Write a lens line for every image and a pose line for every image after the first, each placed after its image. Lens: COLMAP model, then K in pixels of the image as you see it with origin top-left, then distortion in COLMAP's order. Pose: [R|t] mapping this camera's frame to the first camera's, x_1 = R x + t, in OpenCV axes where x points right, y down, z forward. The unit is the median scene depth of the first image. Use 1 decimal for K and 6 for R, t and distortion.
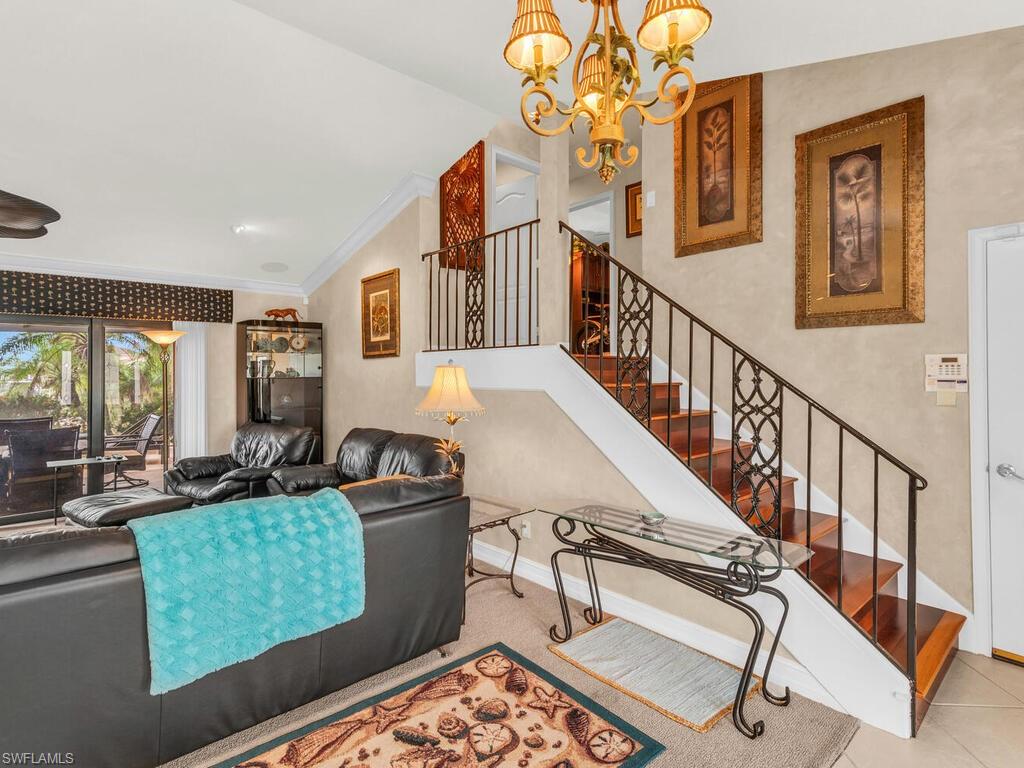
lens RADIAL K [[527.6, 0, 512.3], [0, 527.6, 376.1], [0, 0, 1]] dist [0.022710, -0.001070]
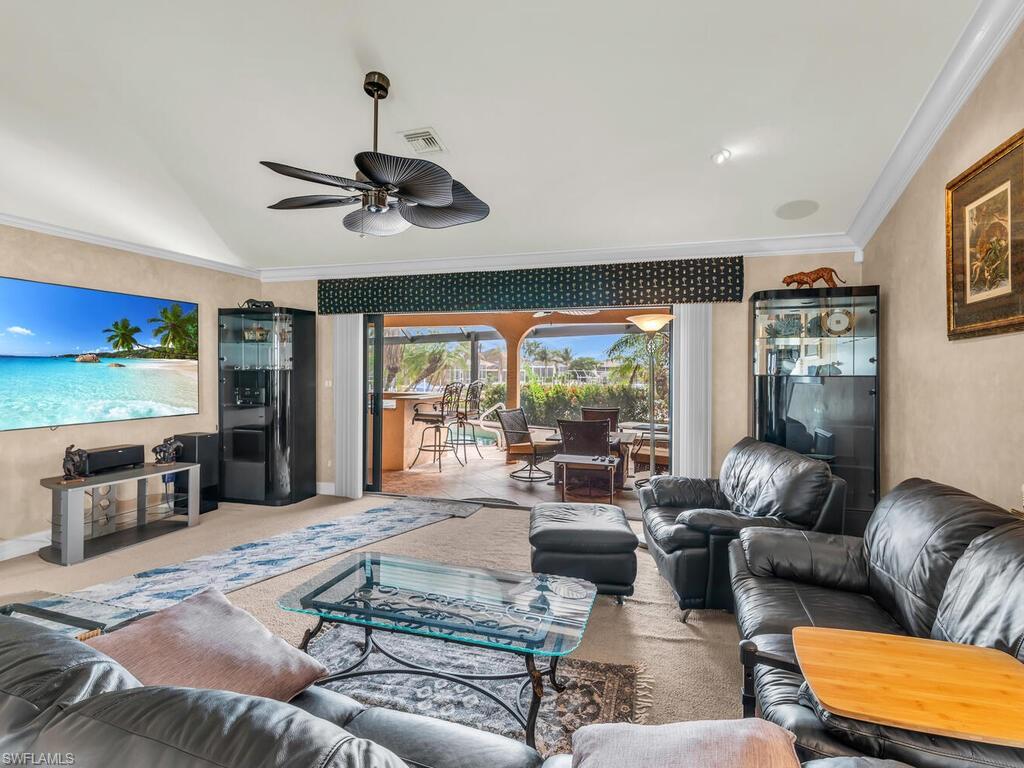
lens RADIAL K [[527.6, 0, 522.2], [0, 527.6, 370.6], [0, 0, 1]] dist [0.022710, -0.001070]
pose [[0.503887, 0.007497, -0.863737, -0.041733], [-0.013532, 0.999908, 0.000784, 0.001740], [0.863664, 0.011293, 0.503942, 0.365324]]
